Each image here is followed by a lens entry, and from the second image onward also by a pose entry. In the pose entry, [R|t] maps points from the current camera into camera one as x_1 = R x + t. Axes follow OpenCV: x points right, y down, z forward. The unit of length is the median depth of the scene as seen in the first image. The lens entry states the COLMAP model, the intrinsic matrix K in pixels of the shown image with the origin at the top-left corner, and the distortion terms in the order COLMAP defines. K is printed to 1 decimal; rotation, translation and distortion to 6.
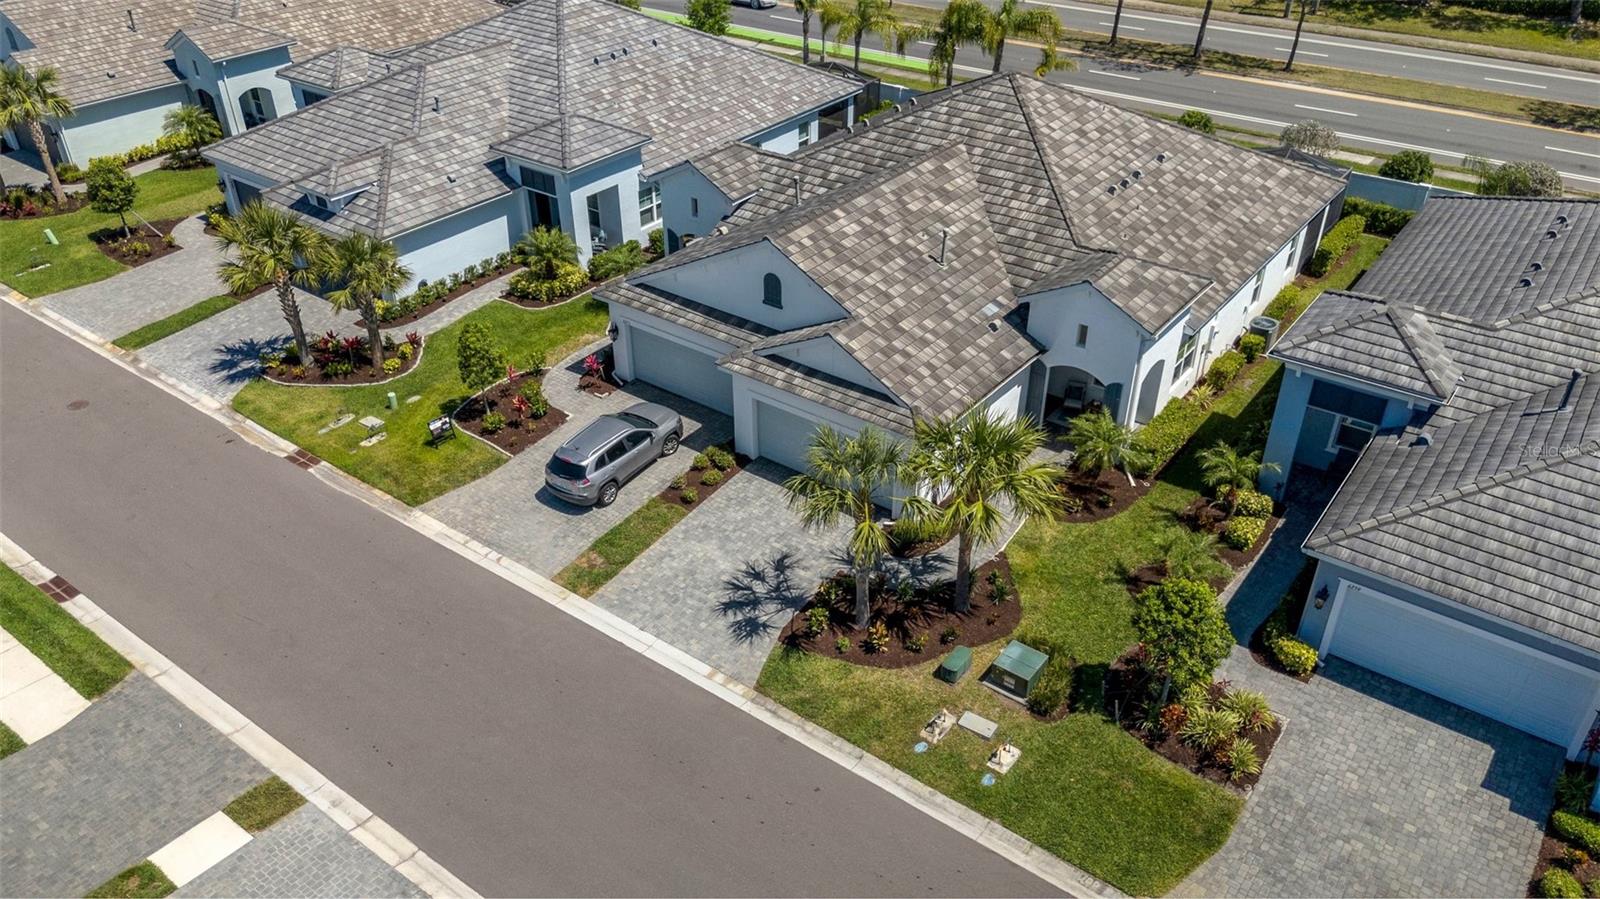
lens RADIAL K [[1185.6, 0, 792.1], [0, 1185.6, 450.4], [0, 0, 1]] dist [0.048822, -0.040128]
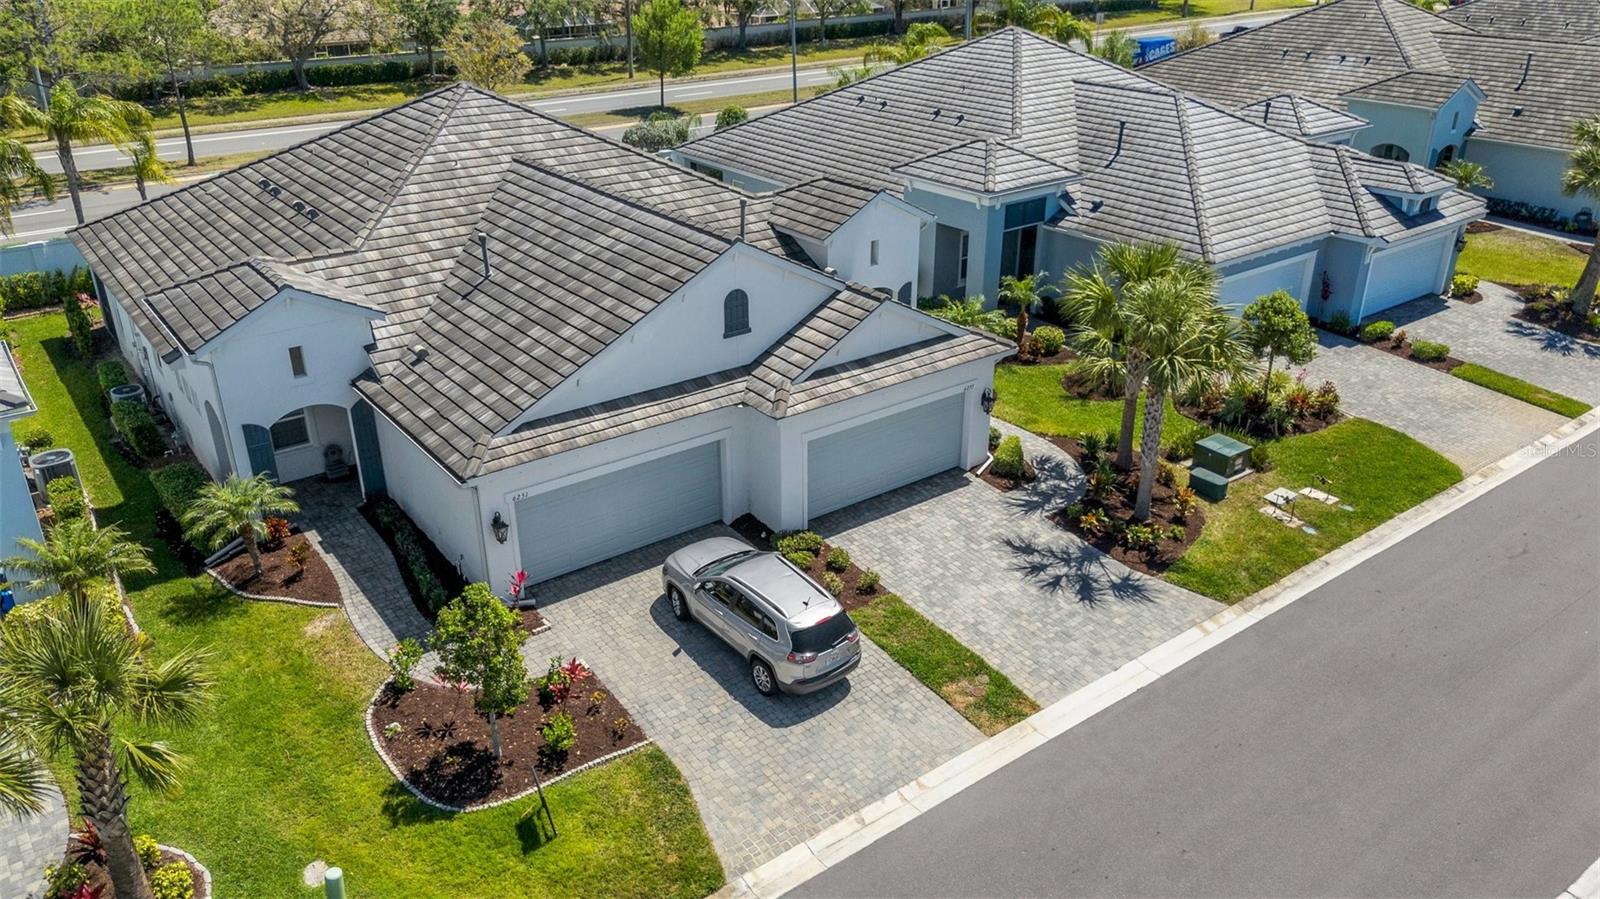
lens RADIAL K [[1185.6, 0, 799.0], [0, 1185.6, 441.9], [0, 0, 1]] dist [0.048822, -0.040128]
pose [[0.279753, -0.401853, 0.871925, -0.669289], [0.524546, 0.824628, 0.211757, -0.199937], [-0.804108, 0.398125, 0.441482, 0.653346]]
